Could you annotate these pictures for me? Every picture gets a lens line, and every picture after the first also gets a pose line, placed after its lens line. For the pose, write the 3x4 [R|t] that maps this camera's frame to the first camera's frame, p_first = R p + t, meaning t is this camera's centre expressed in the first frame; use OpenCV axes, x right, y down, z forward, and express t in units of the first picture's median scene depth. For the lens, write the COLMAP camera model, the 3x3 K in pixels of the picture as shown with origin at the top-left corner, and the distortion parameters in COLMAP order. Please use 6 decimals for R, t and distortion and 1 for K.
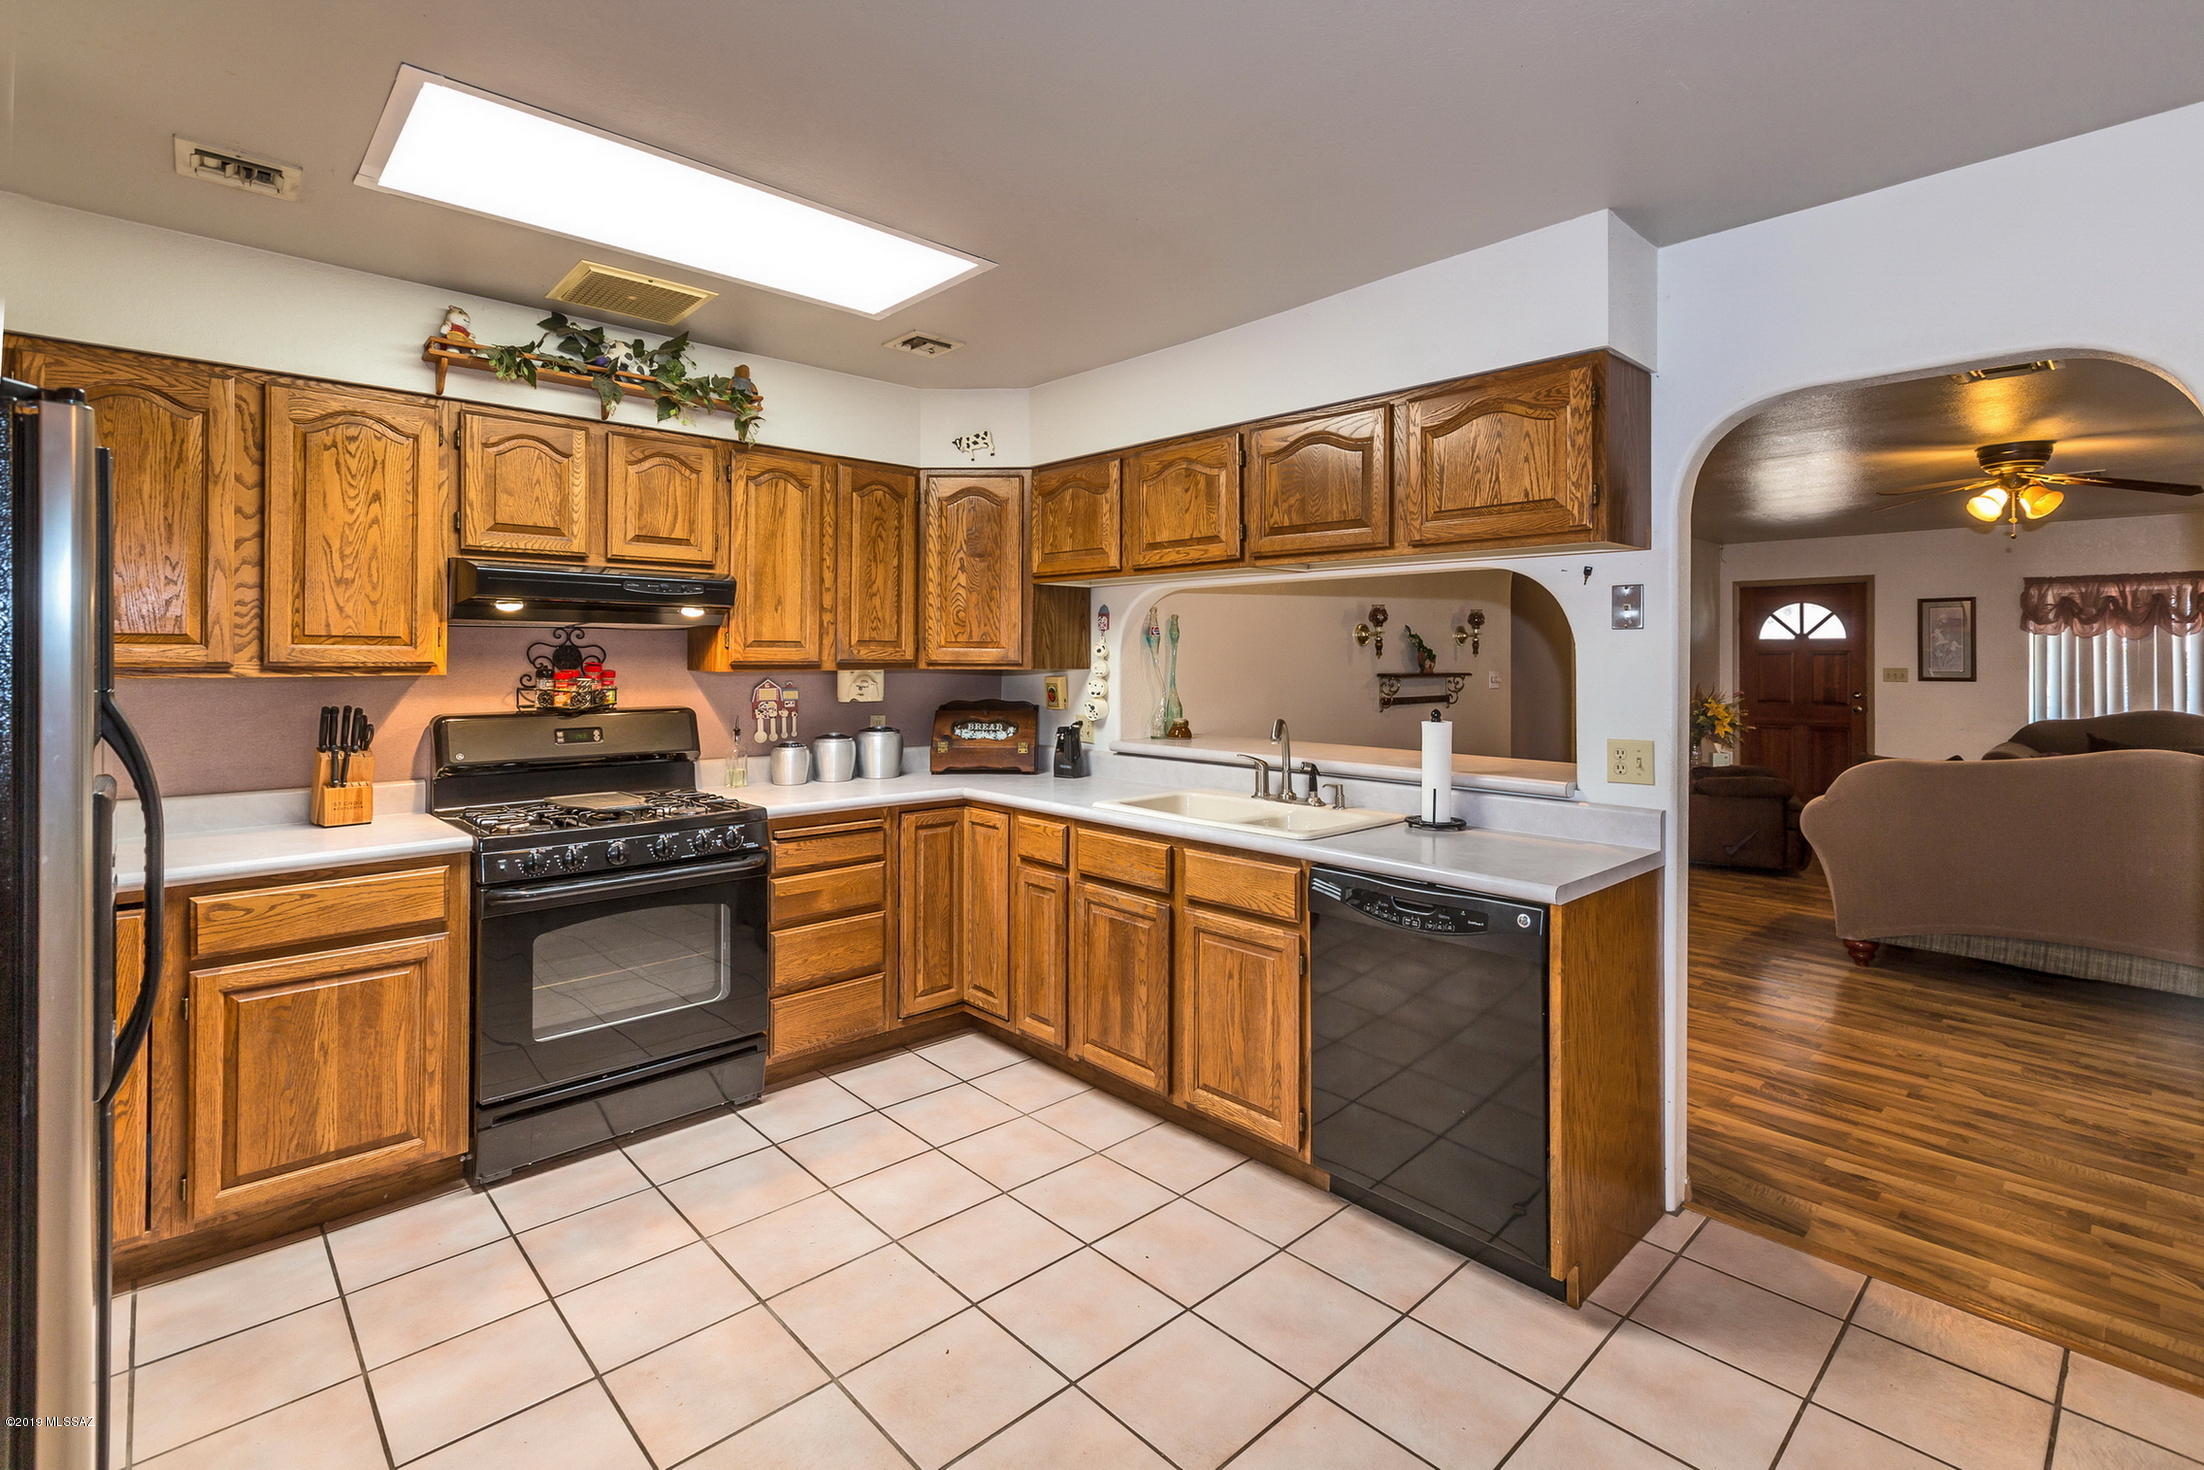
lens RADIAL K [[1038.3, 0, 1133.2], [0, 1038.3, 647.1], [0, 0, 1]] dist [0.004308, -0.001177]
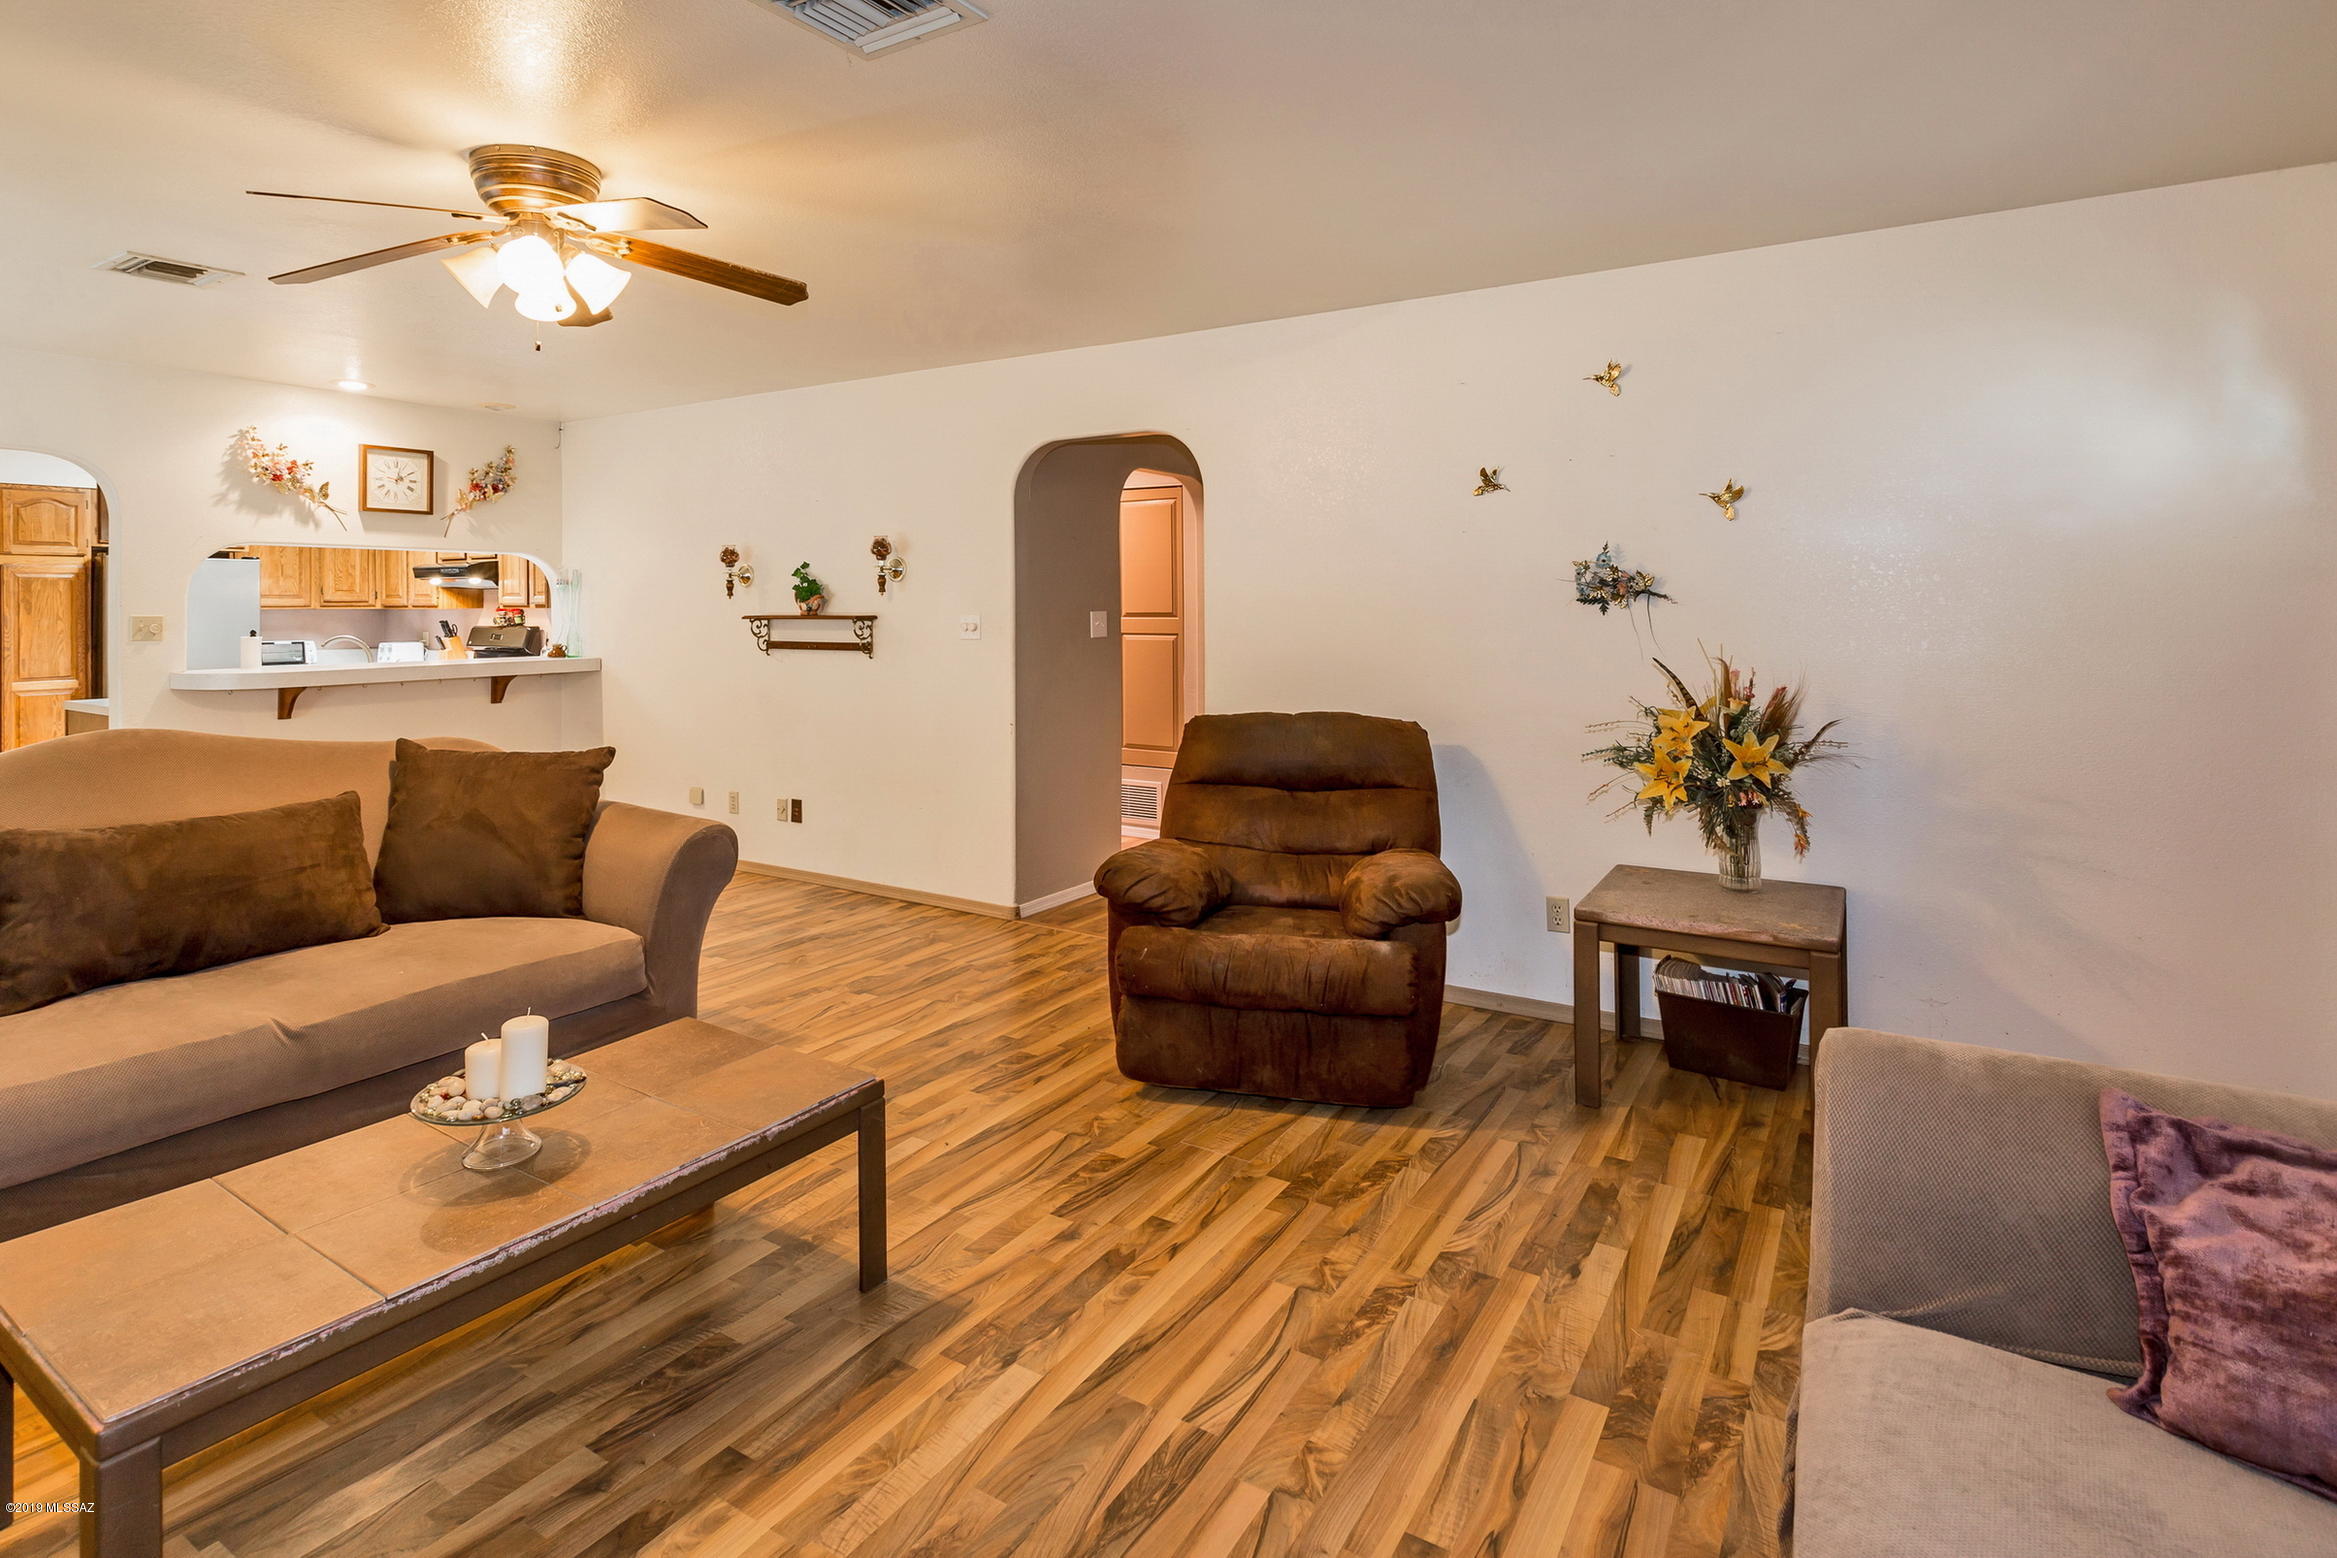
lens RADIAL K [[1183.5, 0, 1157.3], [0, 1183.5, 623.0], [0, 0, 1]] dist [-0.019402, 0.003343]
pose [[0.230236, 0.014022, -0.973034, 2.137812], [0.013908, 0.999747, 0.017697, 0.028479], [0.973035, -0.017608, 0.229983, 1.705422]]
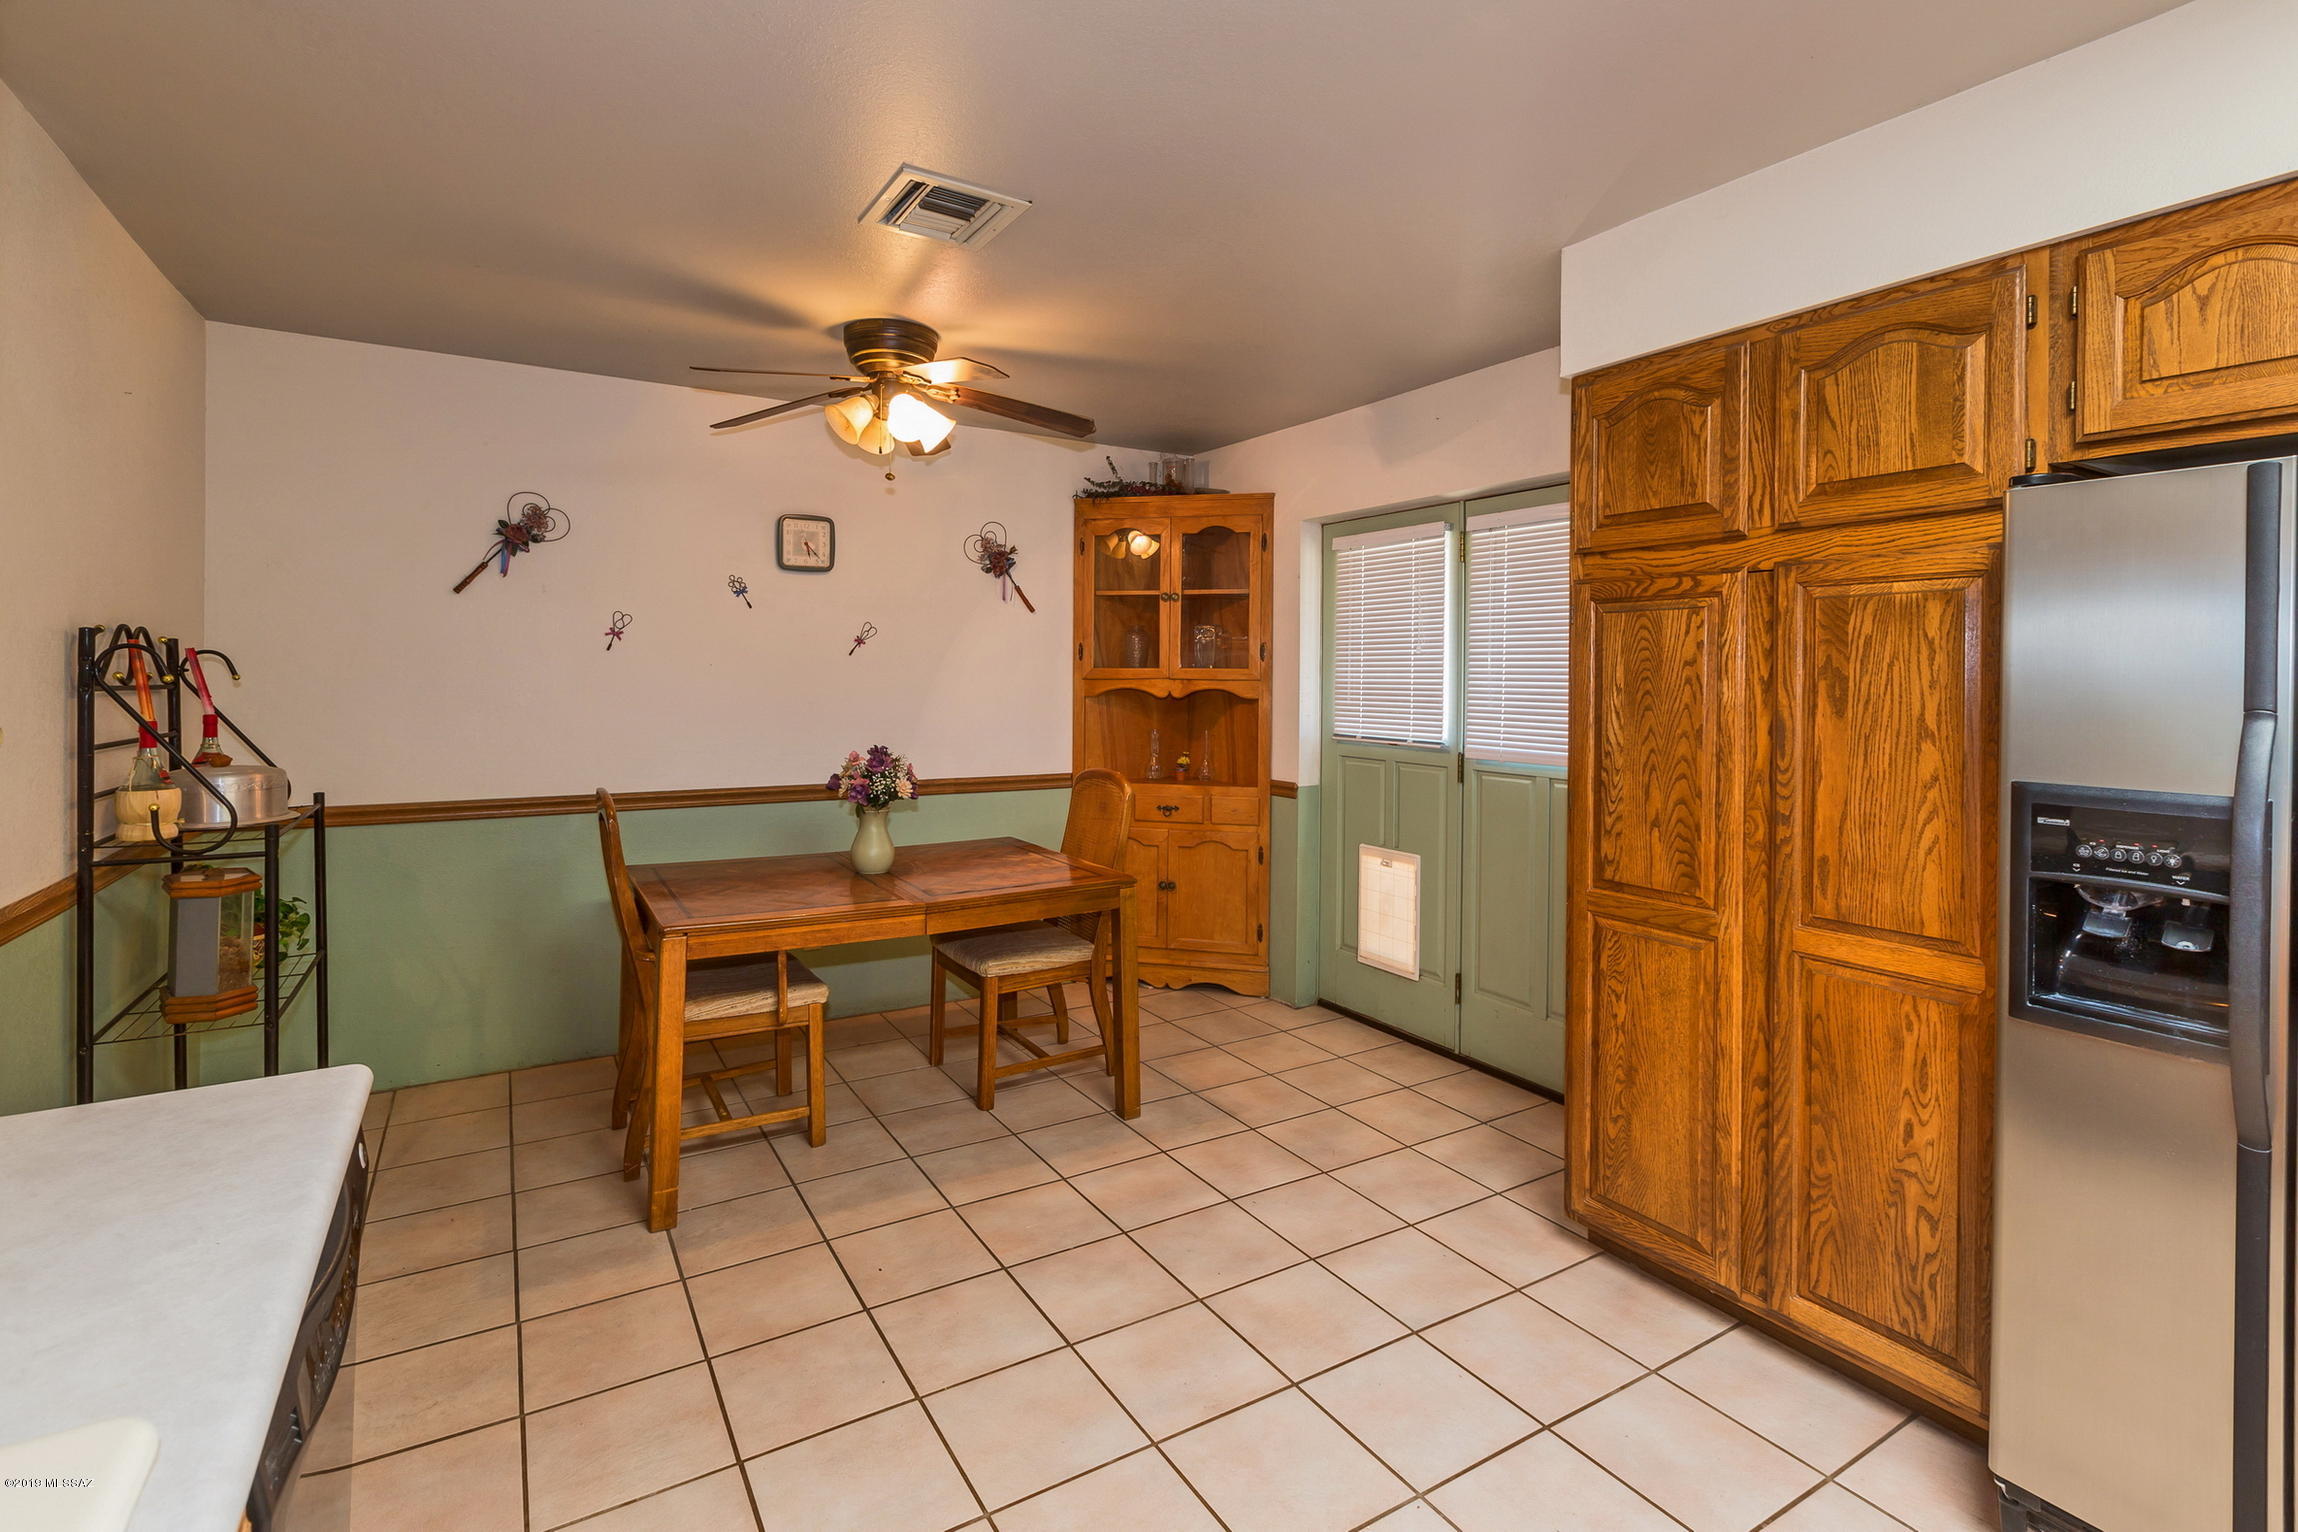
lens RADIAL K [[1082.6, 0, 1137.6], [0, 1082.6, 669.6], [0, 0, 1]] dist [0.004308, -0.001177]
pose [[-0.971090, -0.009781, 0.238513, -0.080685], [-0.012936, 0.999848, -0.011665, 0.012027], [-0.238362, -0.014413, -0.971069, 0.927227]]
